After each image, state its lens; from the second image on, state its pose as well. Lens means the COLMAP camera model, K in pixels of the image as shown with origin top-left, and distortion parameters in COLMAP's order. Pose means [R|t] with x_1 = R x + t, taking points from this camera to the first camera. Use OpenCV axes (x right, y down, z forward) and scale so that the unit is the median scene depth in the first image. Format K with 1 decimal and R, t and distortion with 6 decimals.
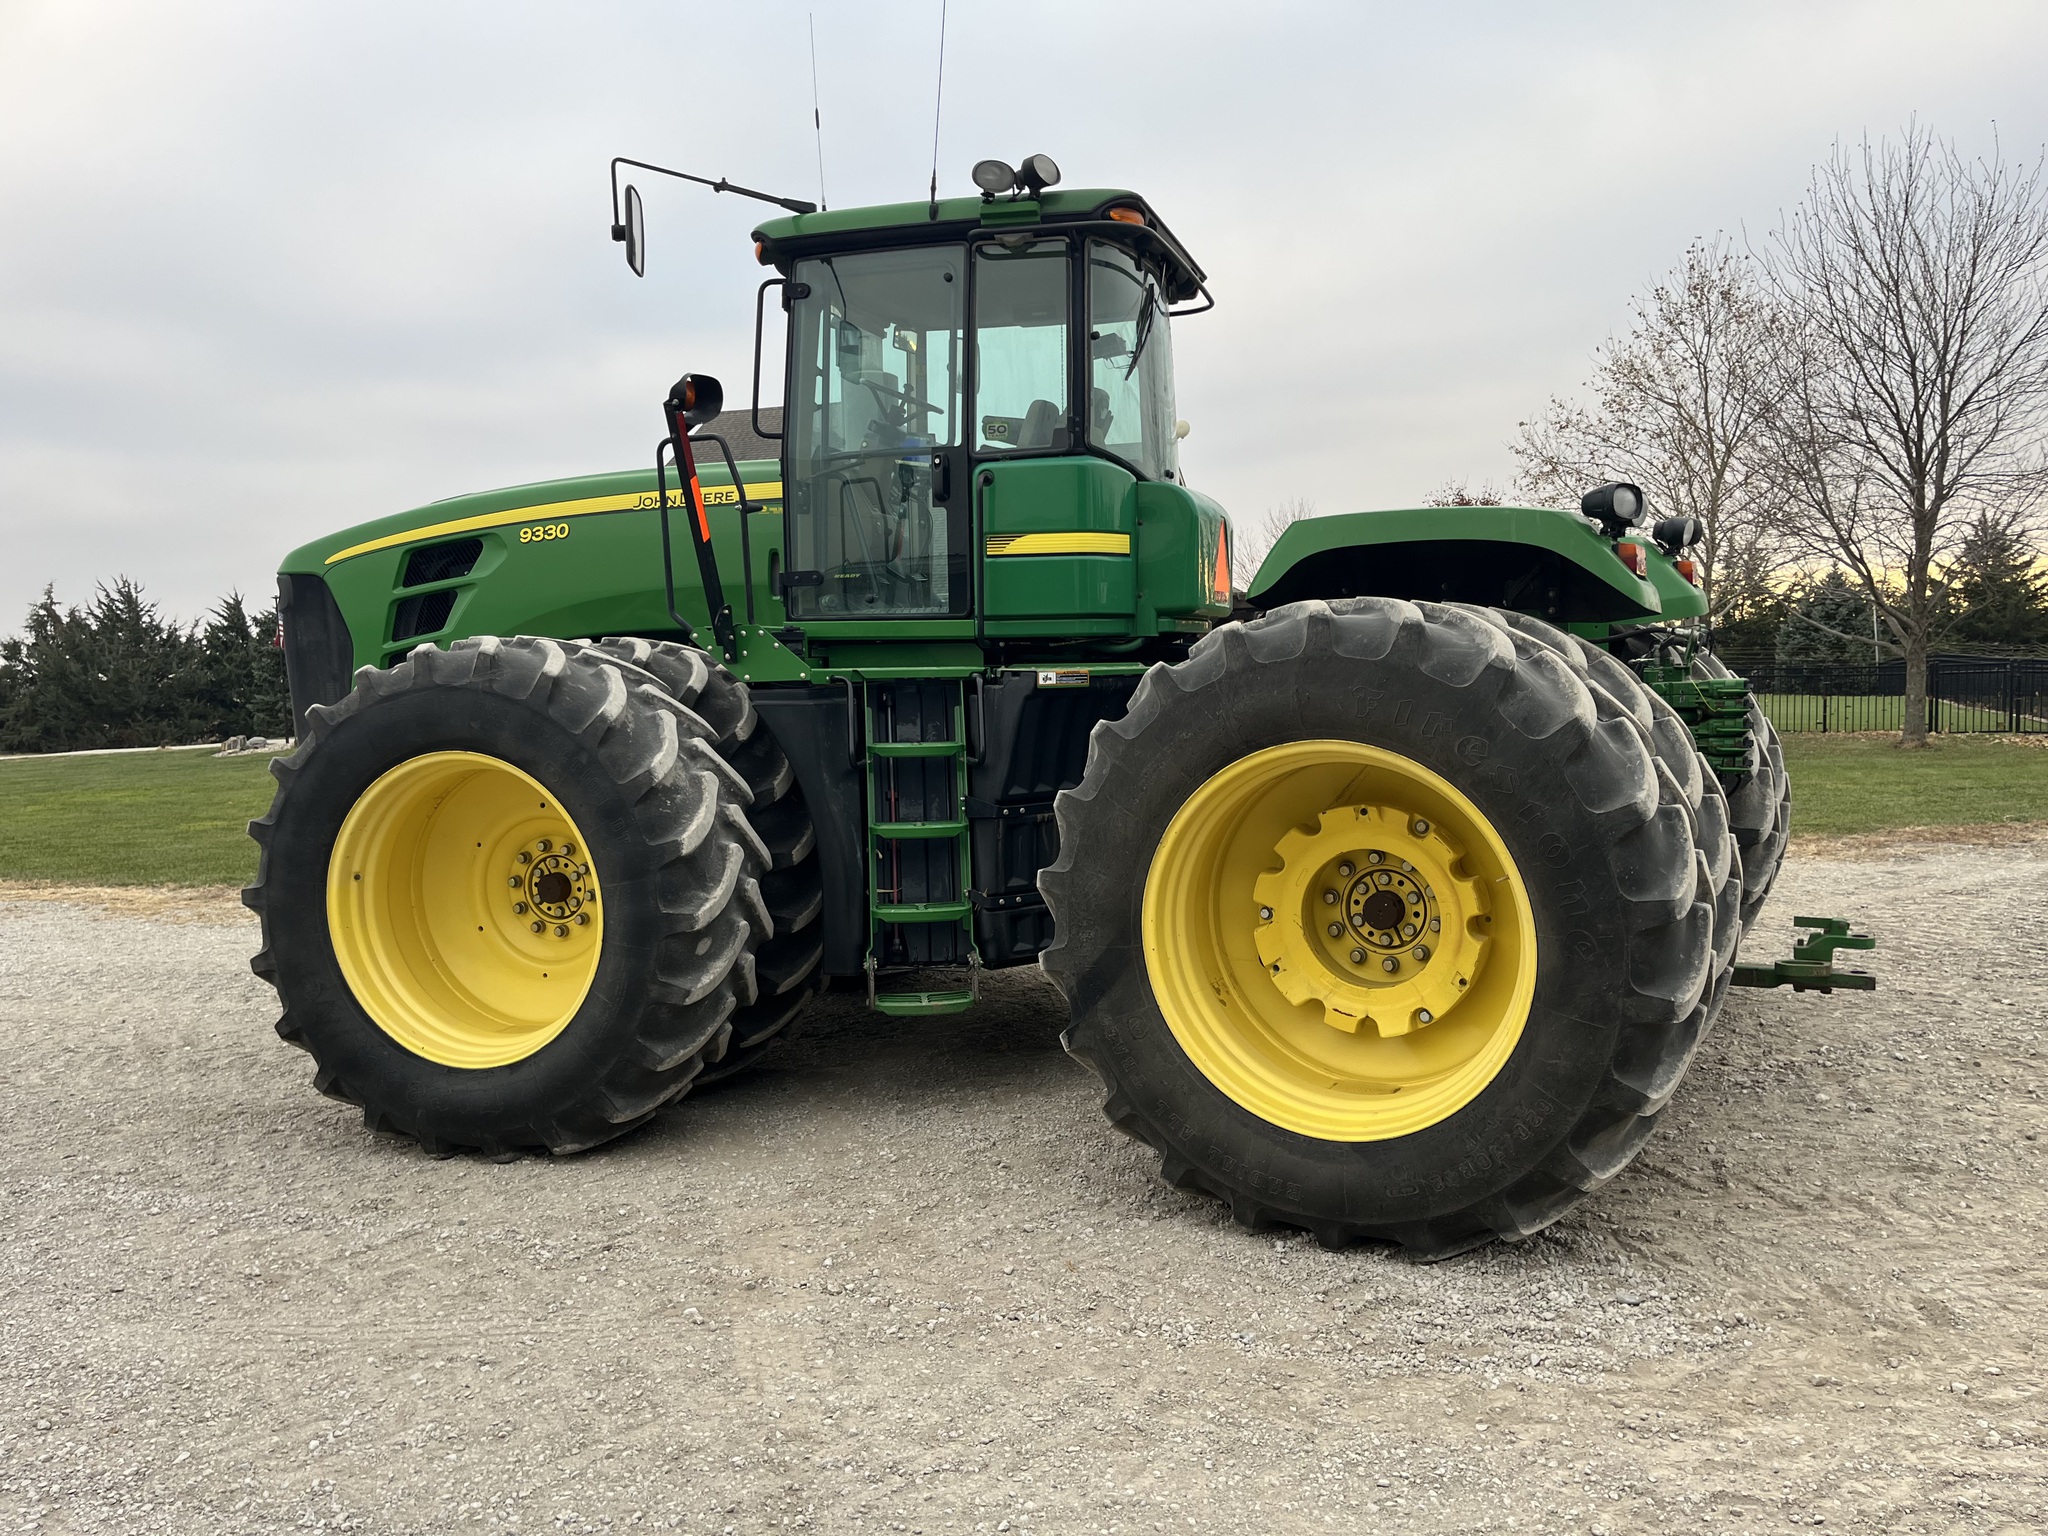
lens RADIAL K [[1550.4, 0, 1032.3], [0, 1550.4, 771.6], [0, 0, 1]] dist [0.063862, -0.073372]
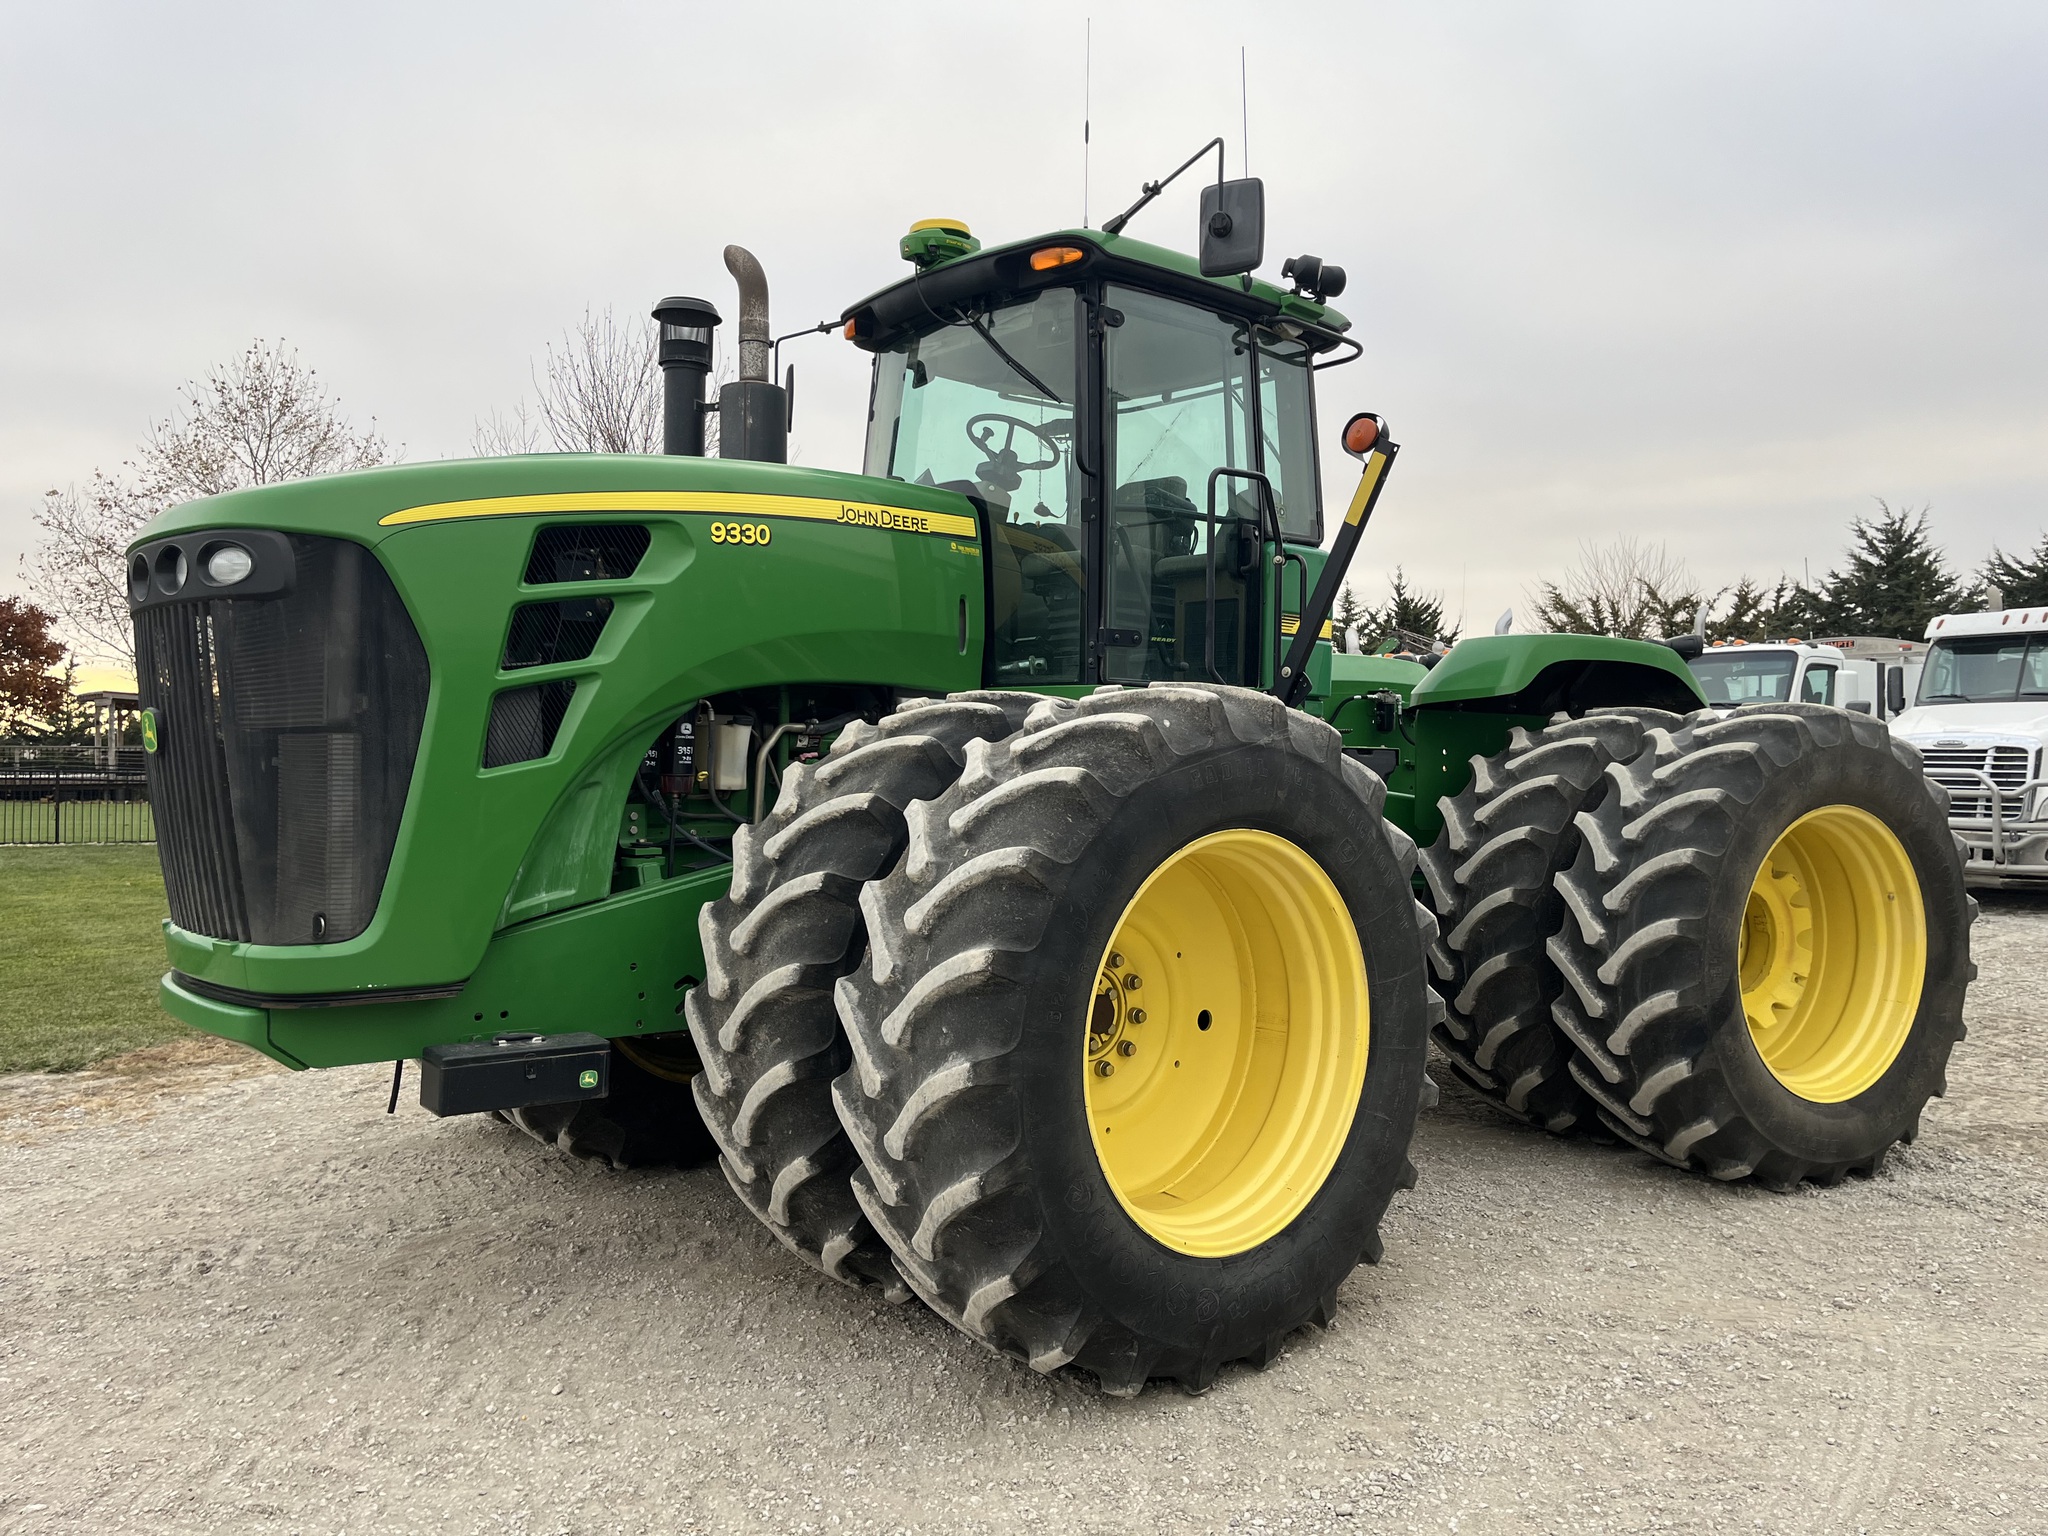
lens RADIAL K [[1550.4, 0, 1019.5], [0, 1550.4, 756.5], [0, 0, 1]] dist [0.063862, -0.073372]
pose [[0.535827, 0.028278, 0.843854, -1.195517], [0.041748, 0.997329, -0.059931, -0.008733], [-0.843295, 0.067342, 0.533216, 0.761574]]
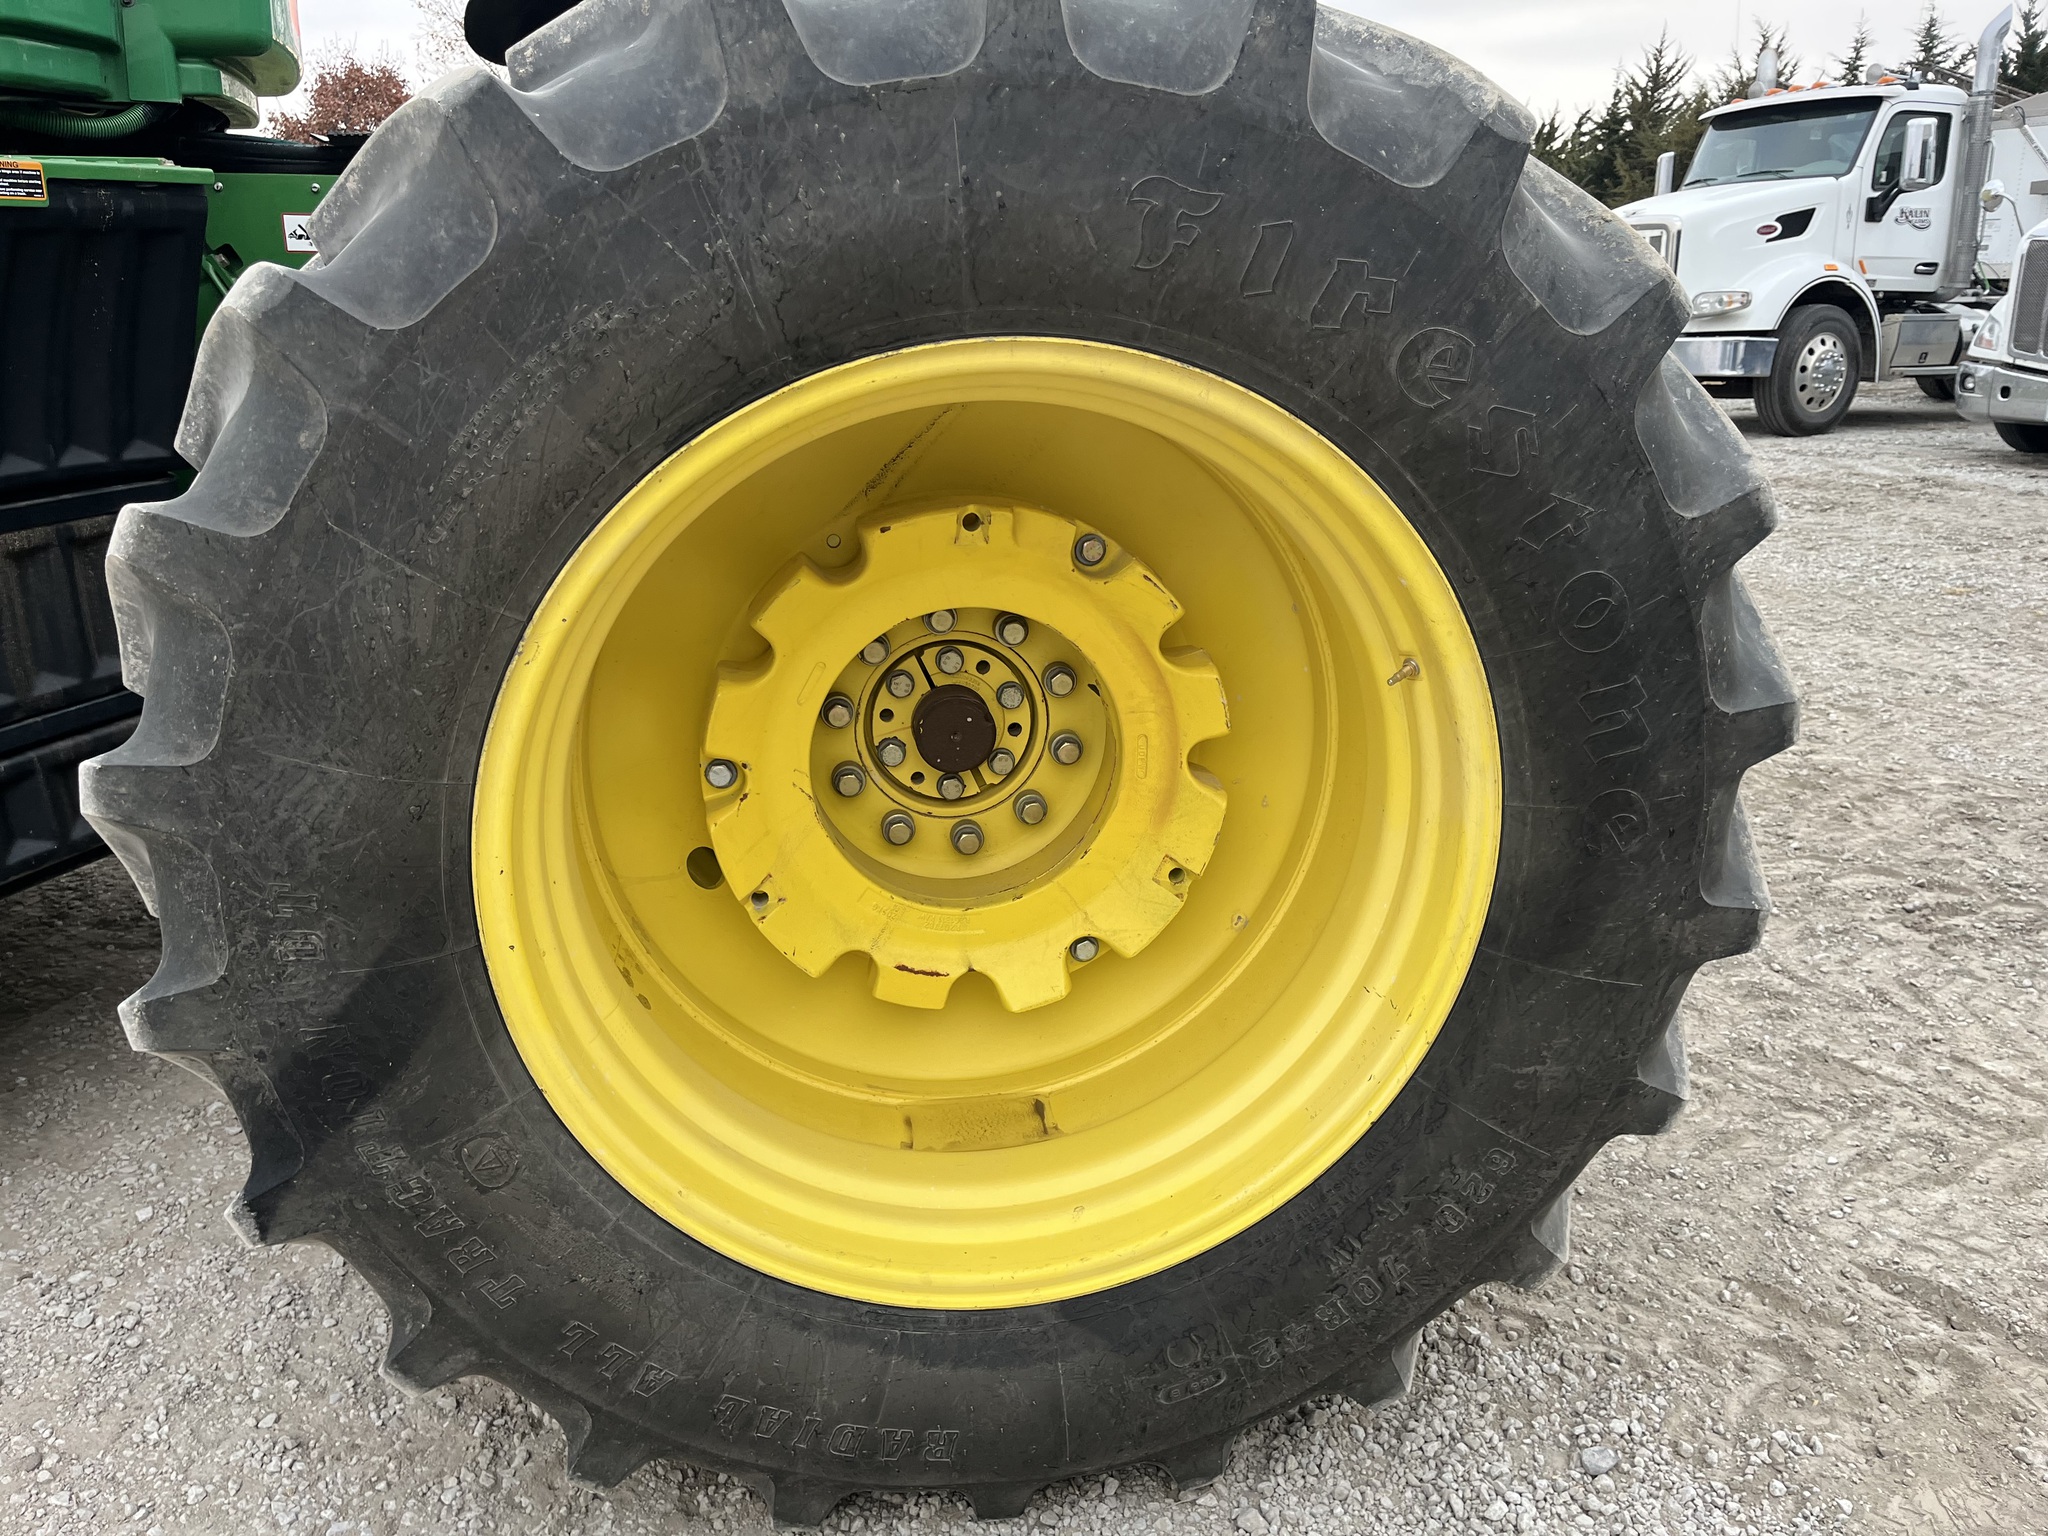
lens RADIAL K [[1550.4, 0, 1011.6], [0, 1550.4, 773.5], [0, 0, 1]] dist [0.063862, -0.073372]
pose [[0.791608, -0.158019, 0.590243, -0.034486], [0.014279, 0.970502, 0.240671, -0.008472], [-0.610863, -0.182089, 0.770513, 0.622045]]
